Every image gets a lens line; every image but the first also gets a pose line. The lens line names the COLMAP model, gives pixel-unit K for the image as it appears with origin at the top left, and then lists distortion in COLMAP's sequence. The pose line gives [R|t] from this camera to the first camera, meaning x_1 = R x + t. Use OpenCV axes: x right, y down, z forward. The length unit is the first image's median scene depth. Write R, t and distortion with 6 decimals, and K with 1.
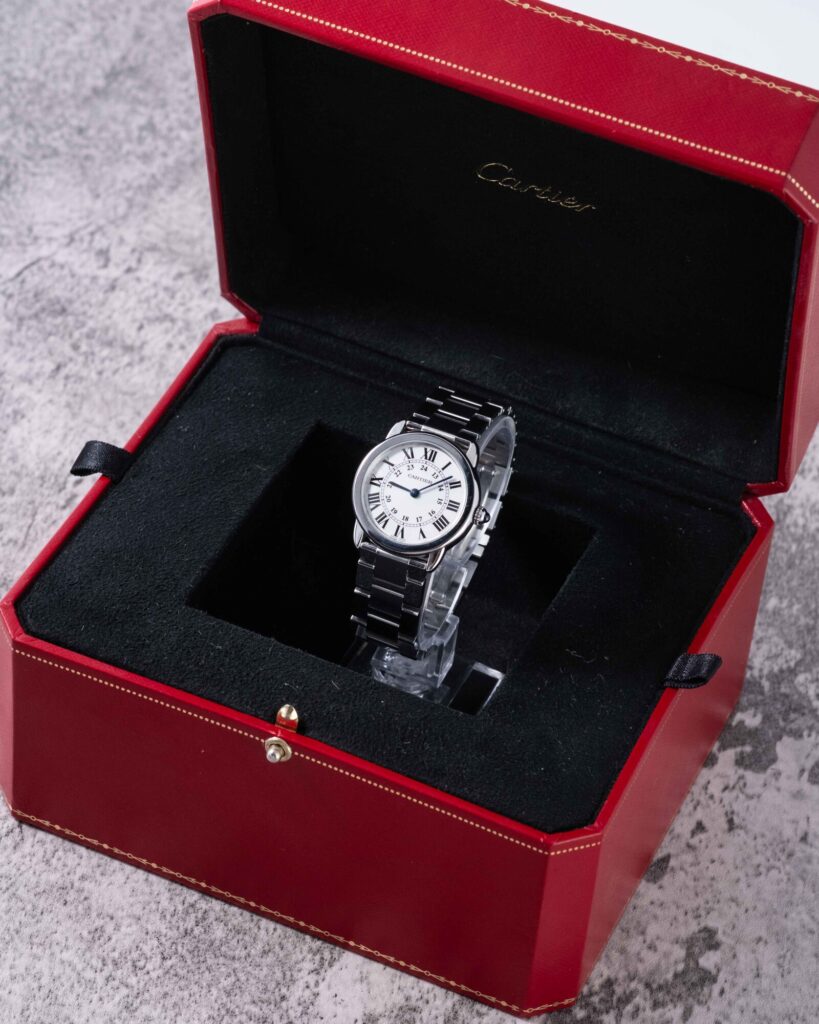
lens RADIAL K [[3860.0, 0, 409.5], [0, 3860.0, 512.0], [0, 0, 1]] dist [0.162441, 0.819709]
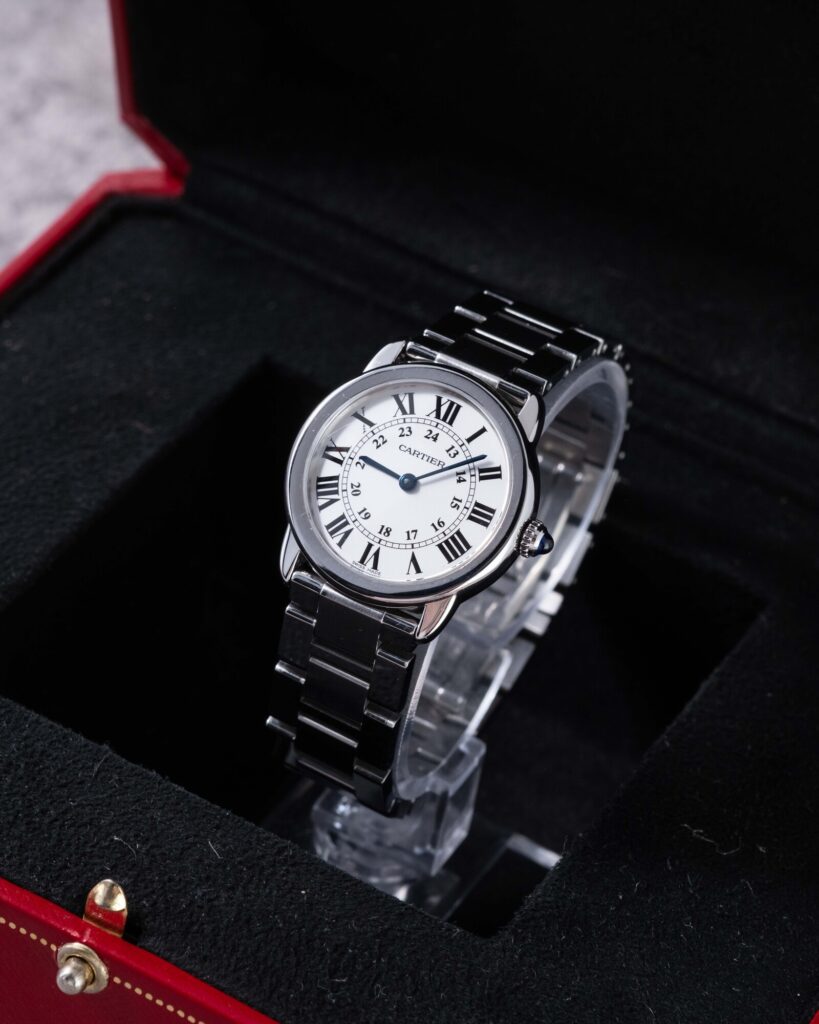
lens RADIAL K [[3860.0, 0, 409.5], [0, 3860.0, 512.0], [0, 0, 1]] dist [0.162441, 0.819709]
pose [[0.994217, 0.091820, -0.055694, 0.029221], [-0.094399, 0.994490, -0.045583, 0.021338], [0.051202, 0.050577, 0.997407, 0.489415]]
